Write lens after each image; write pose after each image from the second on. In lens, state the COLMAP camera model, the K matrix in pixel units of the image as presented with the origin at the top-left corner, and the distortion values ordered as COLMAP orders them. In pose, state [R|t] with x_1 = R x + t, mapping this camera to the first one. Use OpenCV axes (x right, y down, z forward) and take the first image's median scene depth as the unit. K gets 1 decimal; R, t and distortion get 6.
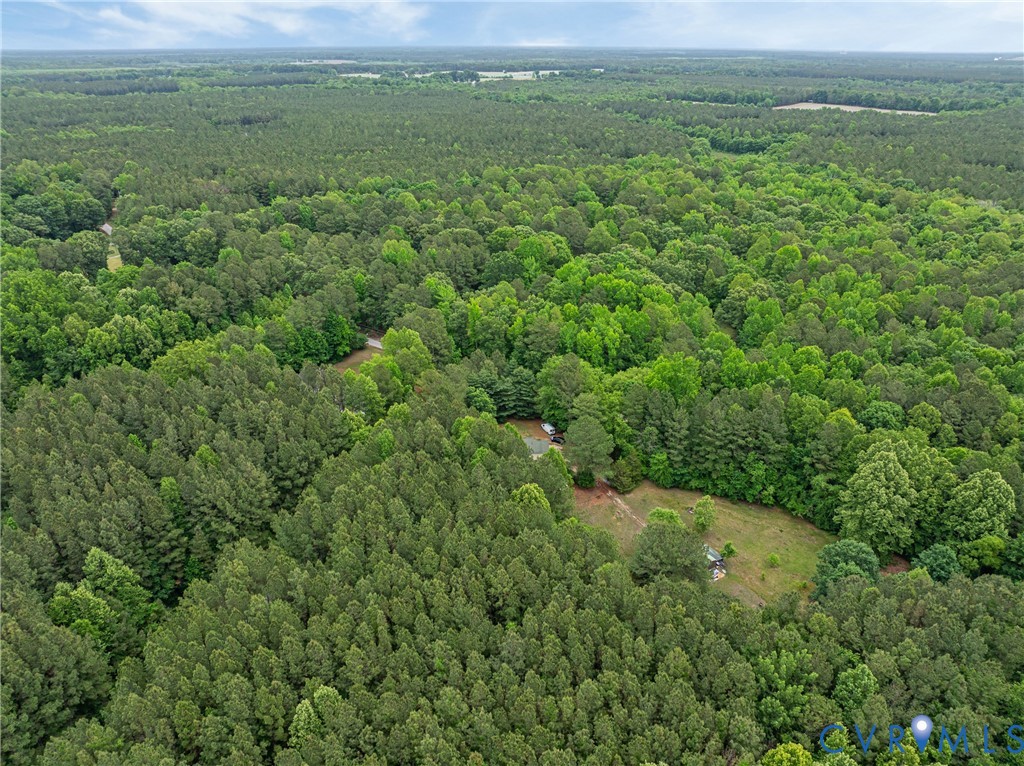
lens RADIAL K [[719.3, 0, 515.0], [0, 719.3, 381.7], [0, 0, 1]] dist [-0.050883, 0.019947]
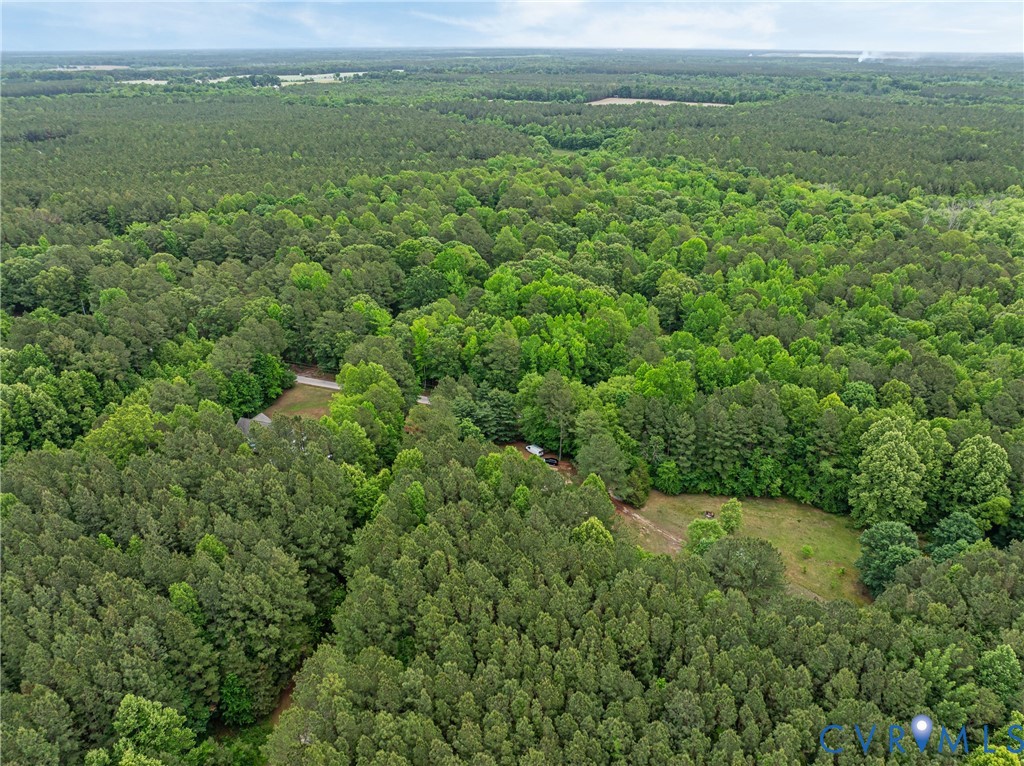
lens RADIAL K [[719.3, 0, 515.0], [0, 719.3, 381.7], [0, 0, 1]] dist [-0.050883, 0.019947]
pose [[0.963585, -0.115958, 0.240951, -0.165524], [0.116043, 0.993147, 0.013886, -0.034665], [-0.240910, 0.014580, 0.970438, 0.068916]]
